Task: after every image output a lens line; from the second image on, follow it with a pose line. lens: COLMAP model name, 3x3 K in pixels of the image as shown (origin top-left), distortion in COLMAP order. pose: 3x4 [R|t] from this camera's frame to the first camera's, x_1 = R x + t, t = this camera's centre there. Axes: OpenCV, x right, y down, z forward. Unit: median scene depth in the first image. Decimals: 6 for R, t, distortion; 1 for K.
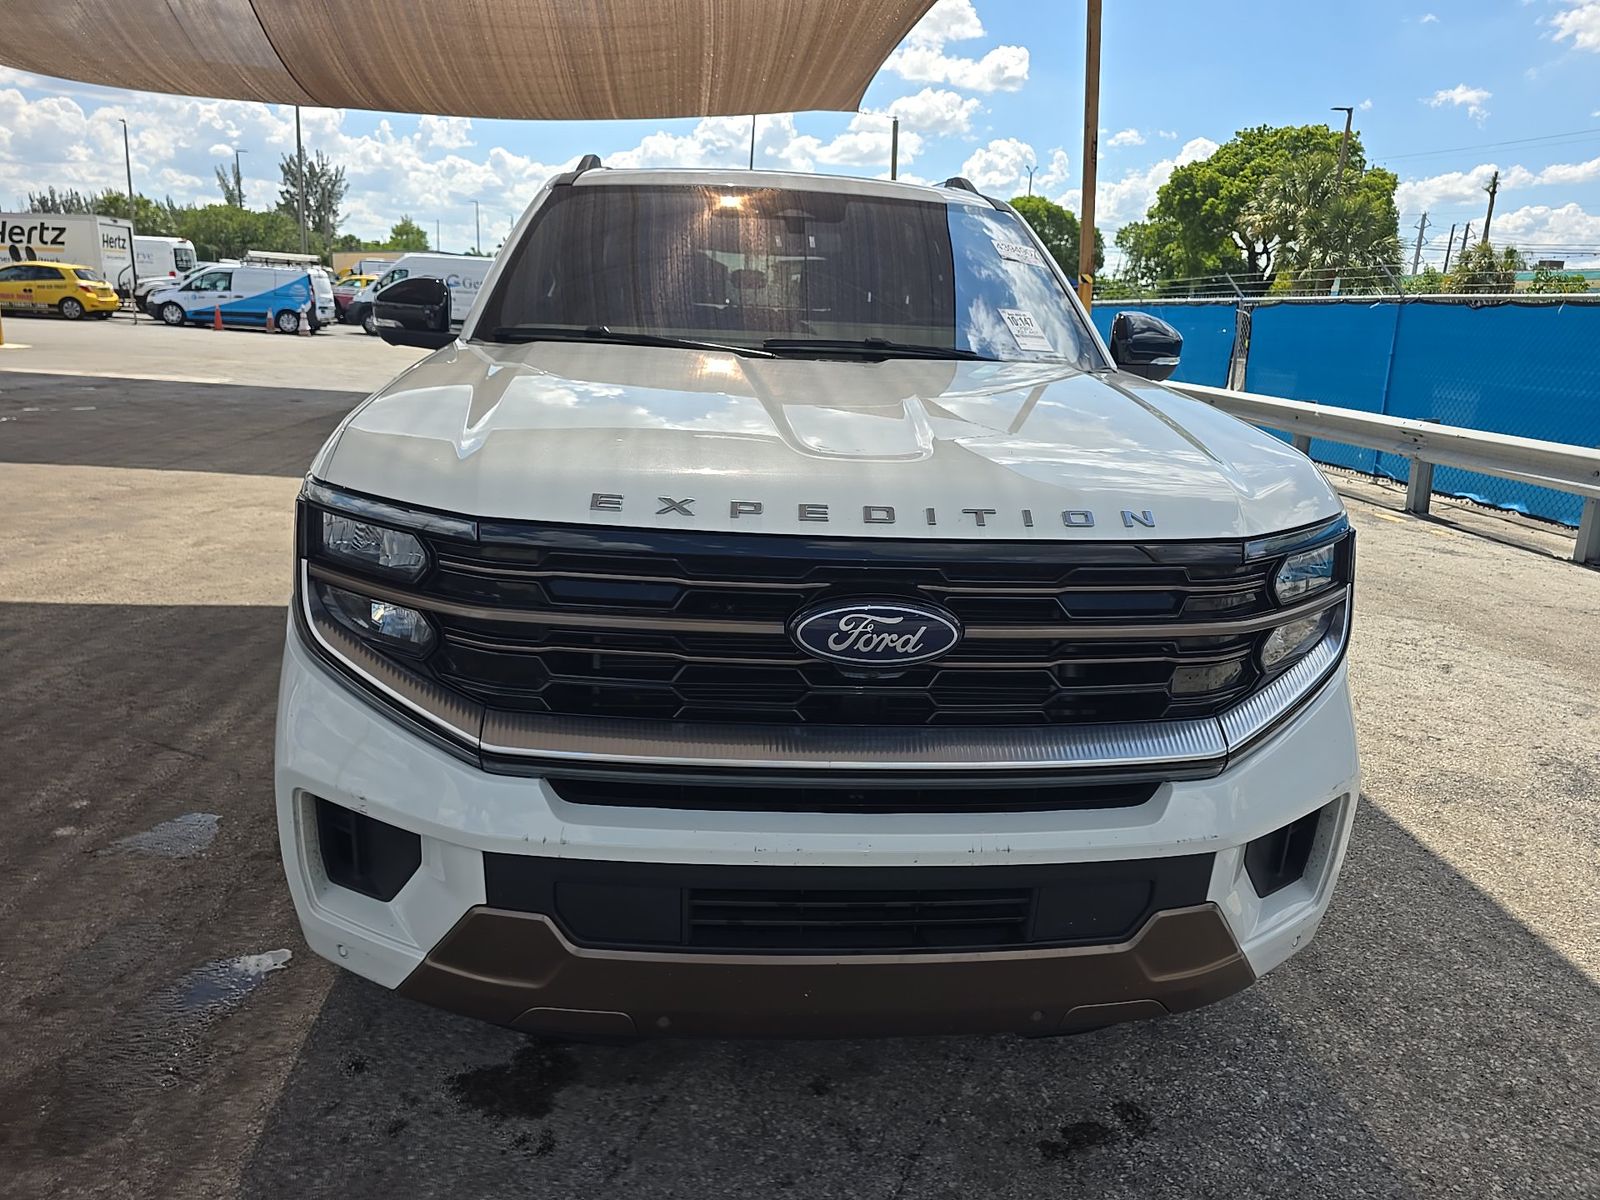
lens RADIAL K [[1085.3, 0, 807.0], [0, 1085.3, 602.0], [0, 0, 1]] dist [0.054784, -0.049401]
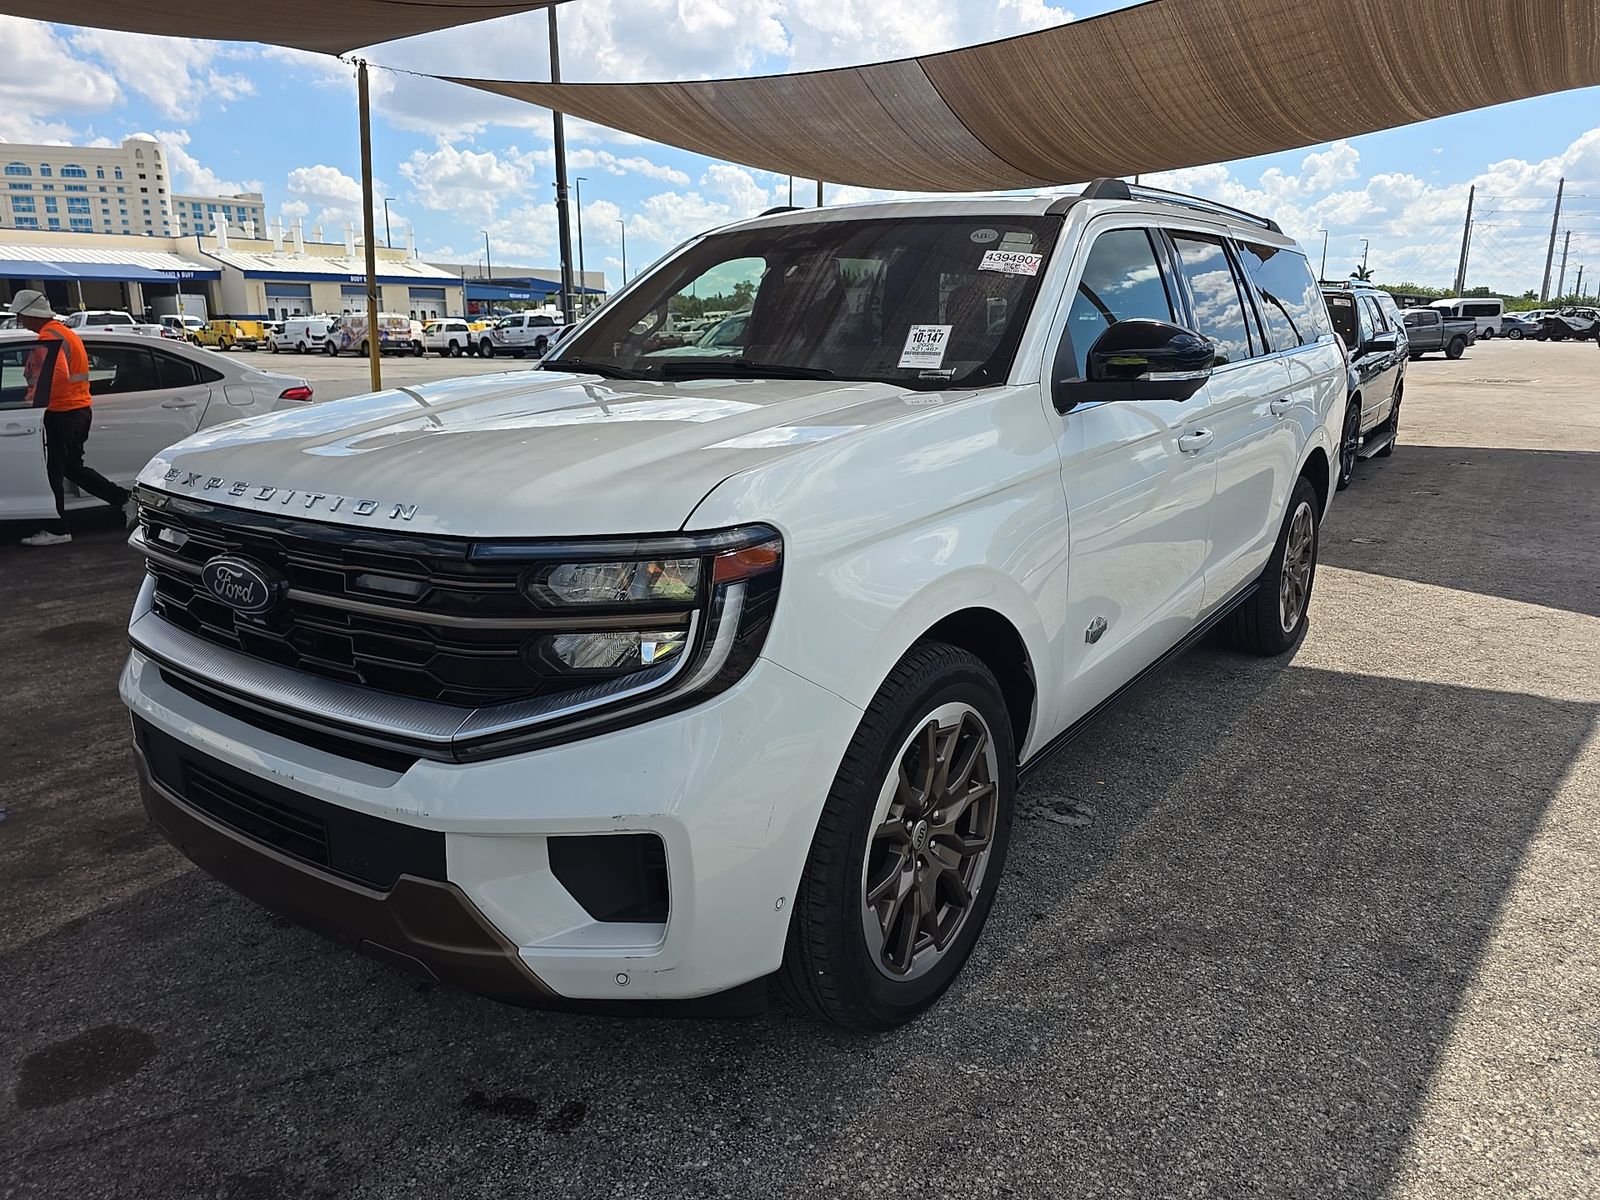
lens RADIAL K [[1085.3, 0, 807.0], [0, 1085.3, 602.0], [0, 0, 1]] dist [0.054784, -0.049401]
pose [[0.755111, 0.115450, -0.645351, 1.147251], [-0.125464, 0.991626, 0.030595, -0.060033], [0.643479, 0.057866, 0.763273, 0.375880]]
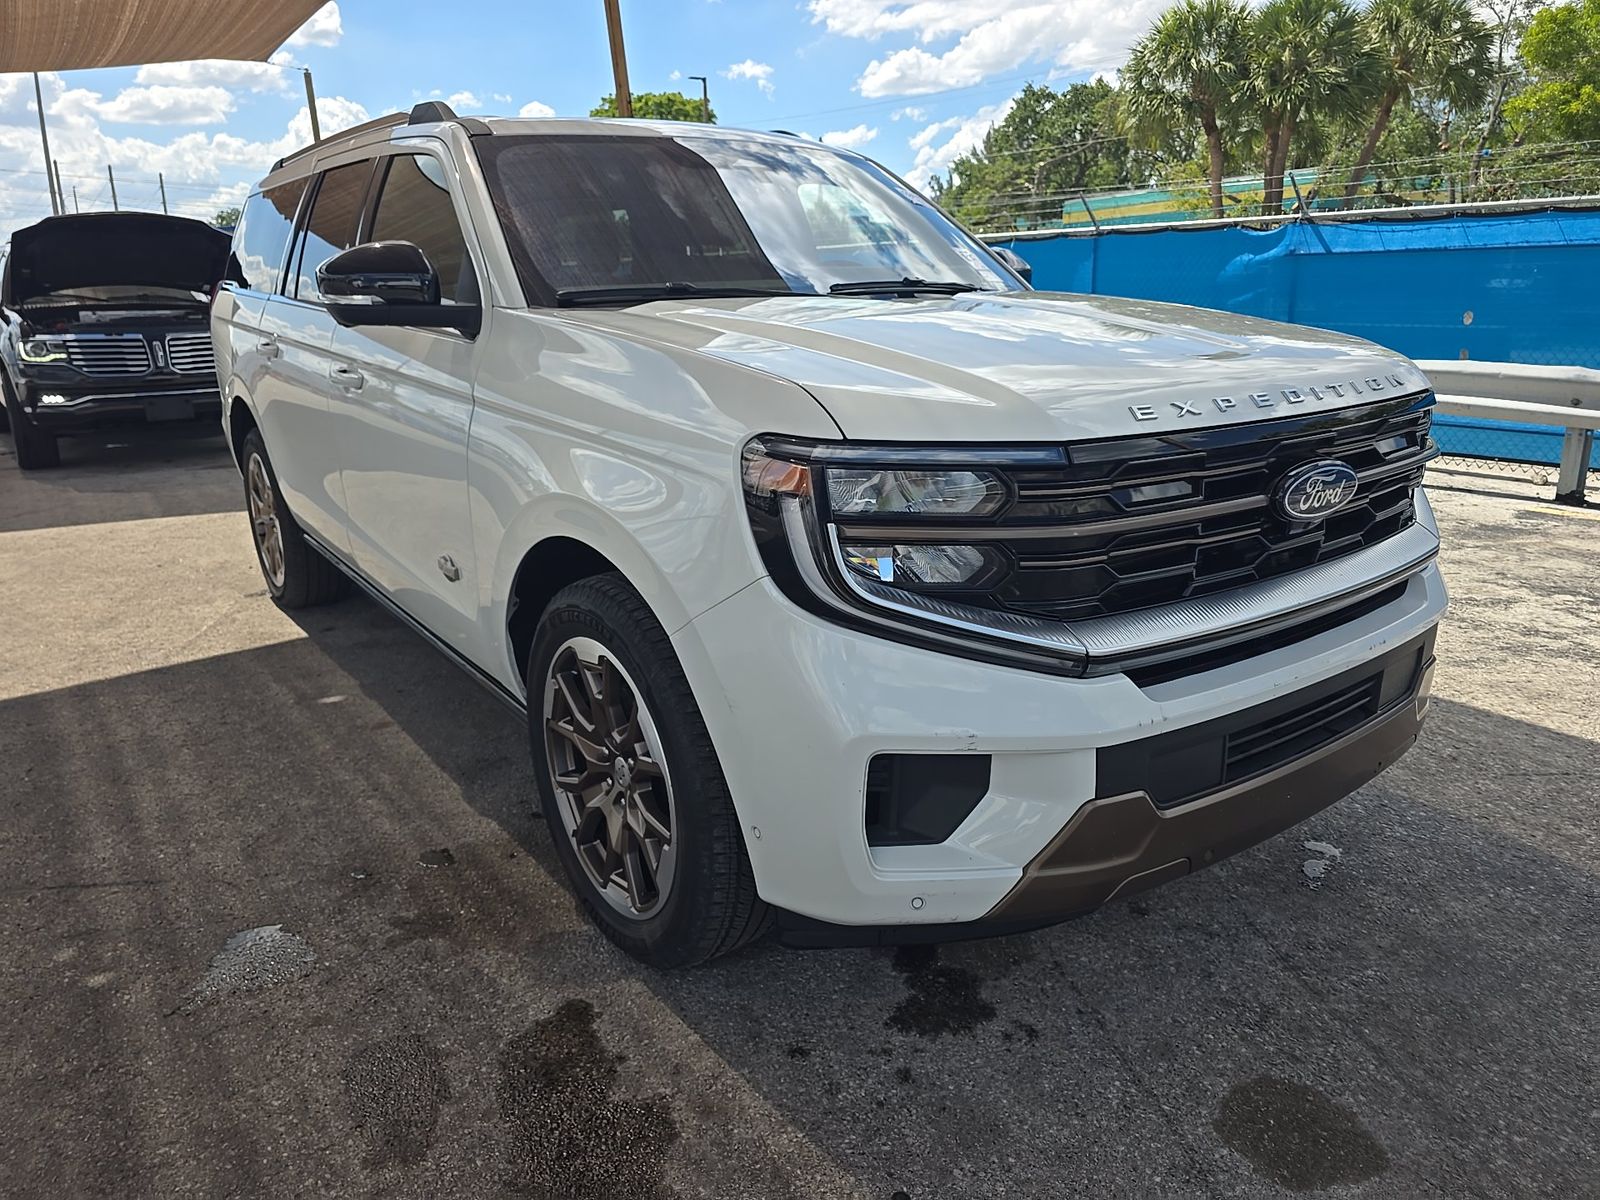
lens RADIAL K [[1073.6, 0, 800.0], [0, 1073.6, 600.0], [0, 0, 1]] dist [0.057843, -0.045423]
pose [[0.849149, -0.201427, 0.488234, -0.886301], [0.185823, 0.979254, 0.080815, -0.049659], [-0.494383, 0.022102, 0.868963, 0.179773]]
